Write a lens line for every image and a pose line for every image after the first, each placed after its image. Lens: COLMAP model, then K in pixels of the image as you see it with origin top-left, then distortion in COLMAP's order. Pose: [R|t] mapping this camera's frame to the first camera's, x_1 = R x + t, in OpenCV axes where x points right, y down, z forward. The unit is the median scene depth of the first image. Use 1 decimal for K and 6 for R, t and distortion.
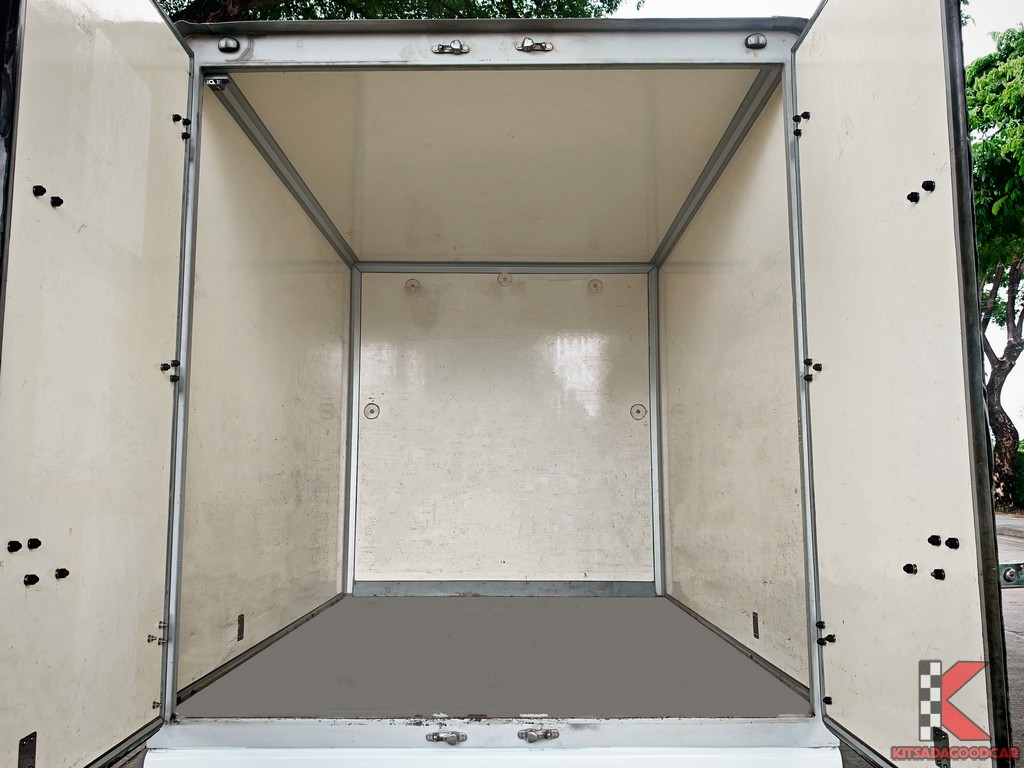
lens RADIAL K [[842.7, 0, 512.0], [0, 842.7, 384.0], [0, 0, 1]] dist [0.000251, -0.000327]
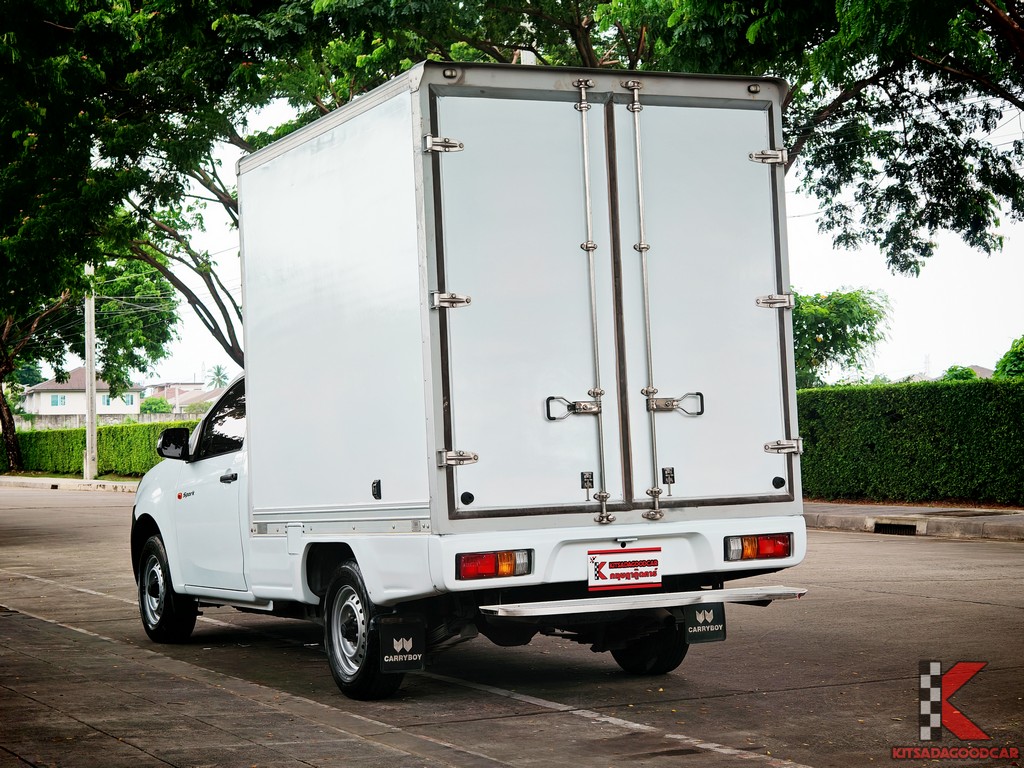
lens RADIAL K [[2002.6, 0, 512.0], [0, 2002.6, 384.0], [0, 0, 1]] dist [0.085980, 0.180133]
pose [[0.897666, -0.014196, 0.440448, -1.780325], [-0.013312, 0.998151, 0.059301, -0.071305], [-0.440476, -0.059096, 0.895817, -2.200487]]
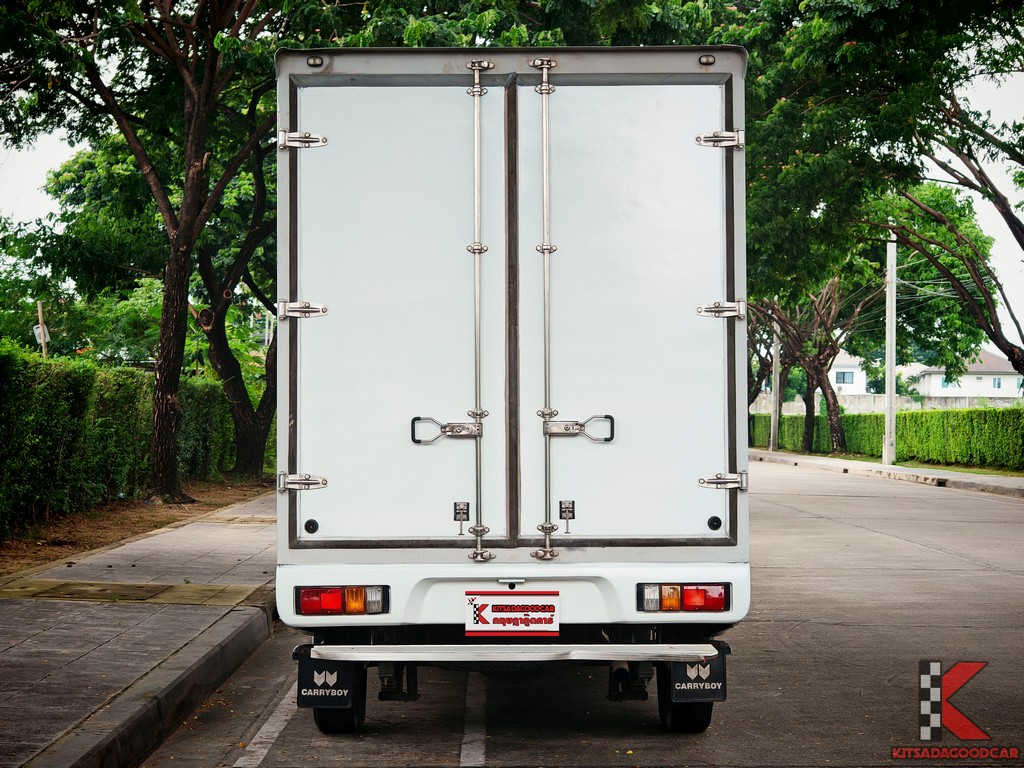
lens RADIAL K [[2002.6, 0, 512.0], [0, 2002.6, 384.0], [0, 0, 1]] dist [0.085980, 0.180133]
pose [[0.999804, 0.000077, 0.019790, -0.085624], [-0.001493, 0.997438, 0.071525, -0.119076], [-0.019734, -0.071541, 0.997242, -2.227441]]
